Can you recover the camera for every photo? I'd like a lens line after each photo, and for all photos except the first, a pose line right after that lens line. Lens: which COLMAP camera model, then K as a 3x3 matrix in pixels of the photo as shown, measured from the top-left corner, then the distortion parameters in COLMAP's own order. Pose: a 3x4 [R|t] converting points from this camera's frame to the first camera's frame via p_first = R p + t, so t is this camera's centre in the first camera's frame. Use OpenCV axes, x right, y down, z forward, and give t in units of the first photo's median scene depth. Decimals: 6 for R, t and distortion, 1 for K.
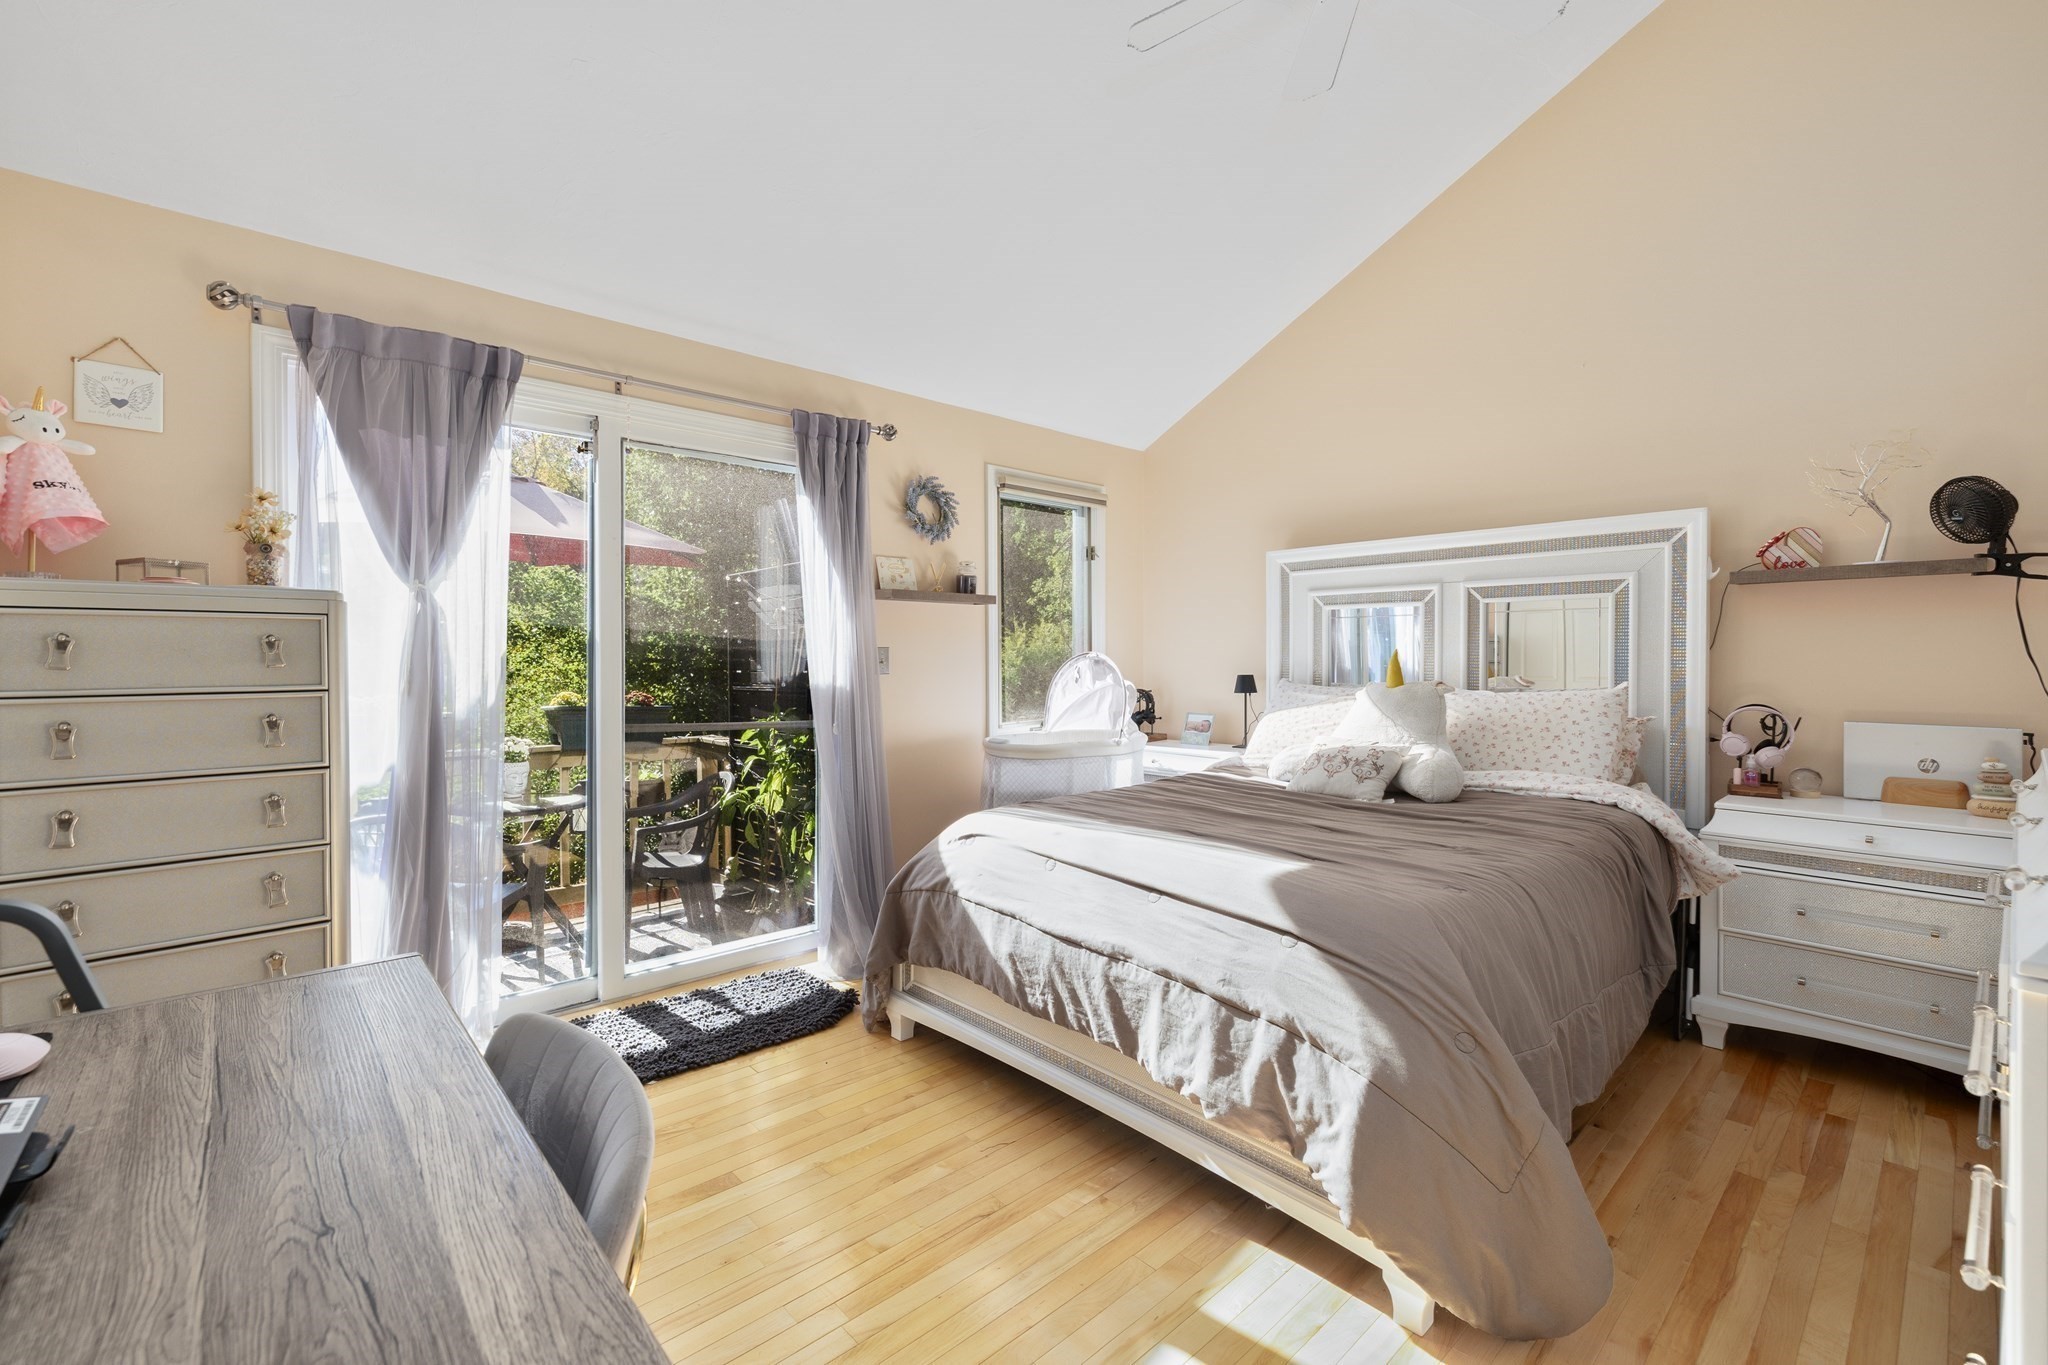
lens RADIAL K [[873.8, 0, 1018.3], [0, 873.8, 662.9], [0, 0, 1]] dist [0.000868, 0.000143]
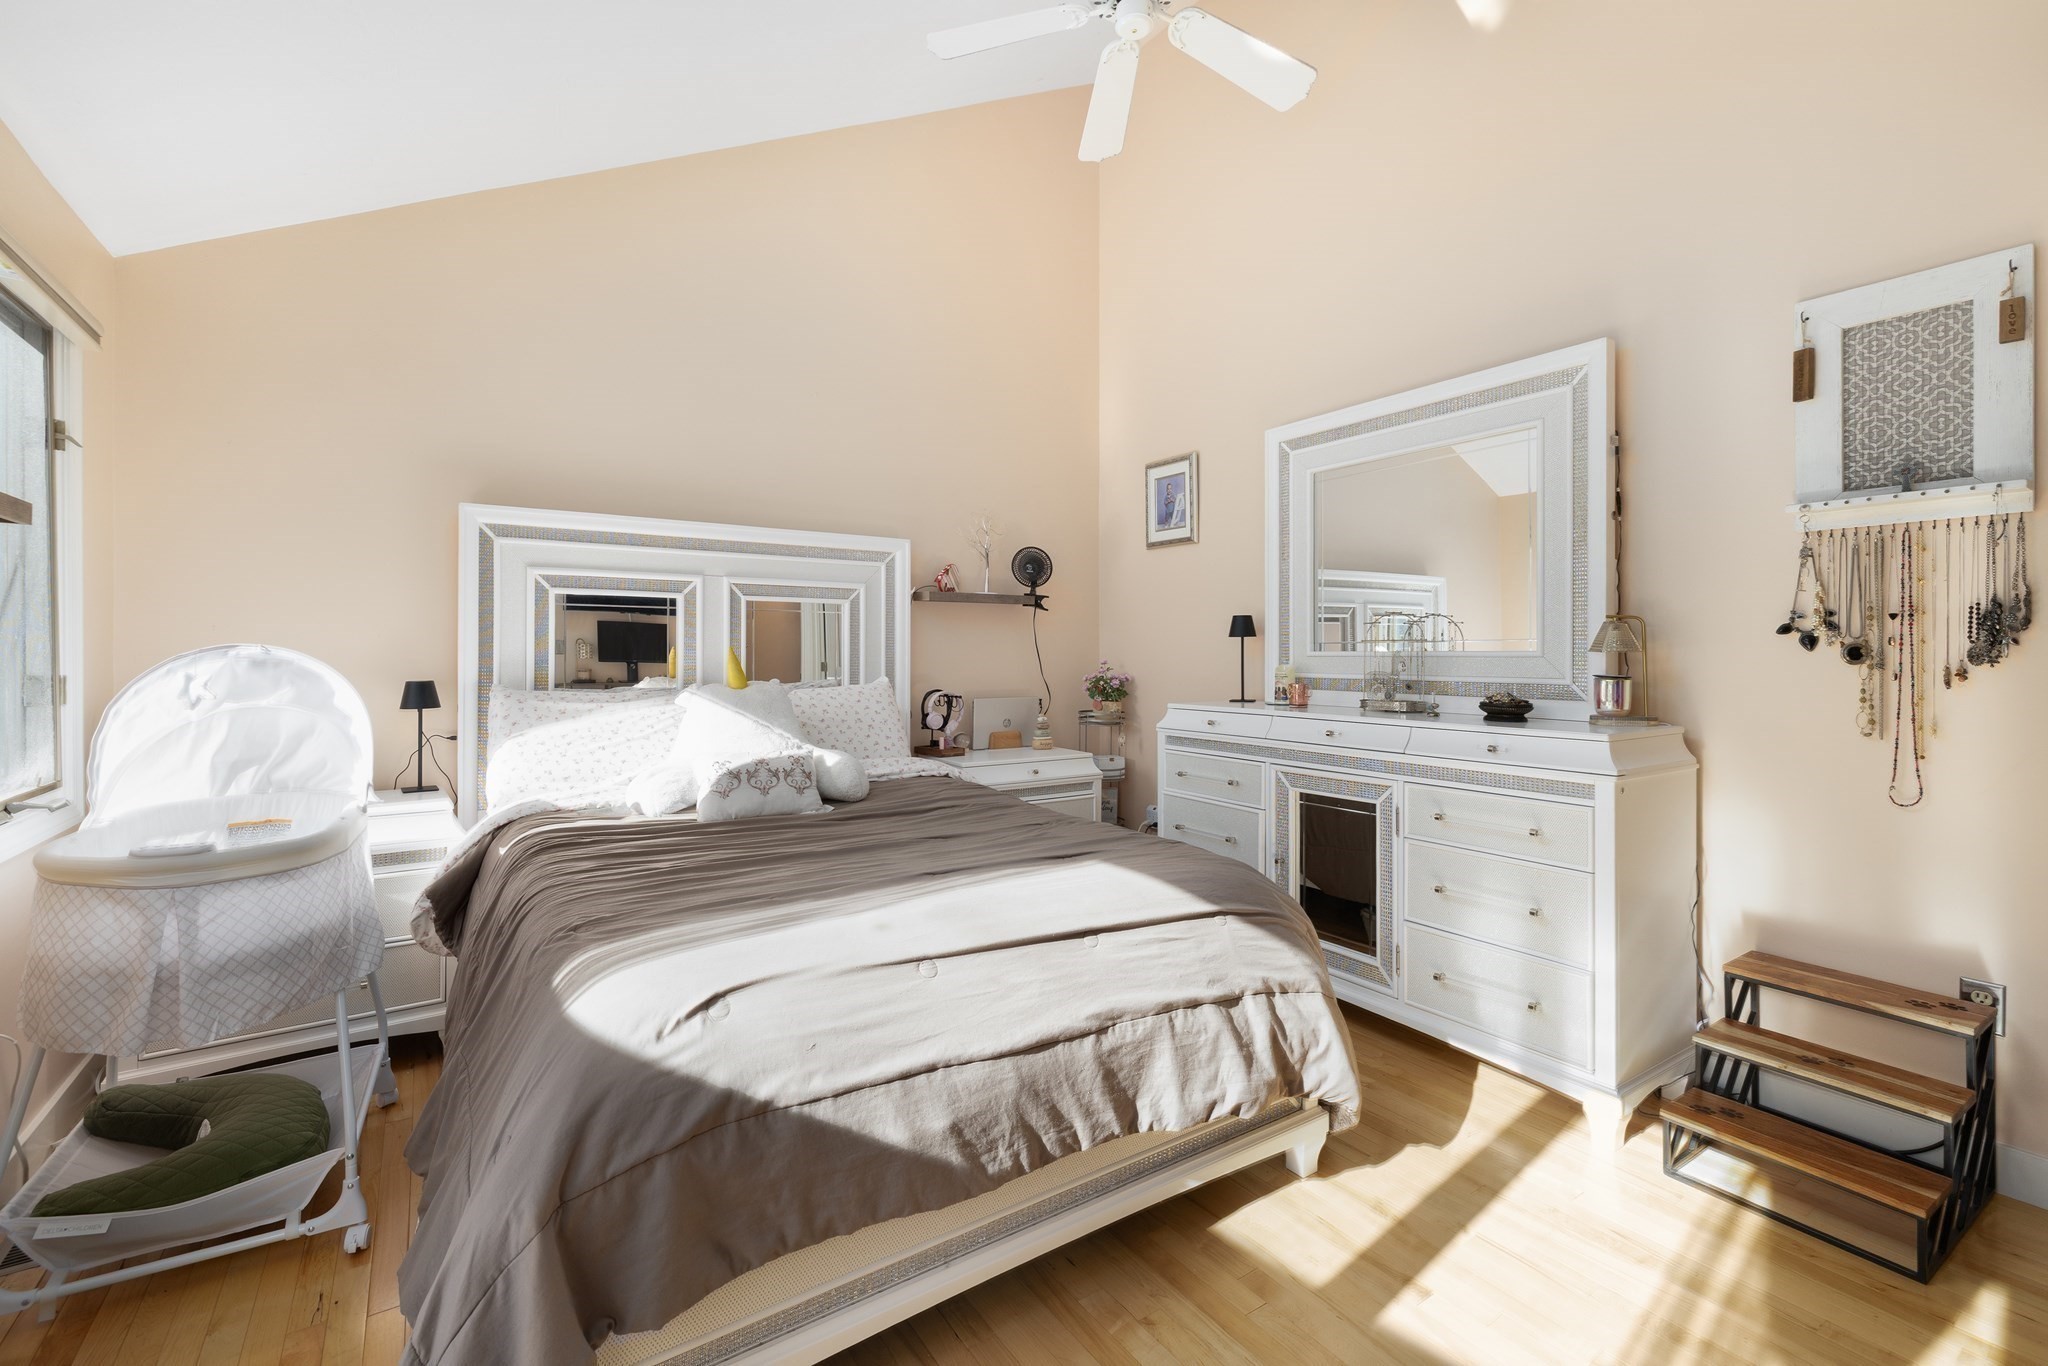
lens RADIAL K [[873.8, 0, 1018.3], [0, 873.8, 663.4], [0, 0, 1]] dist [0.000868, 0.000143]
pose [[0.154083, -0.008636, 0.988020, -0.642640], [0.006556, 0.999949, 0.007718, -0.004856], [-0.988036, 0.005288, 0.154132, 0.882592]]
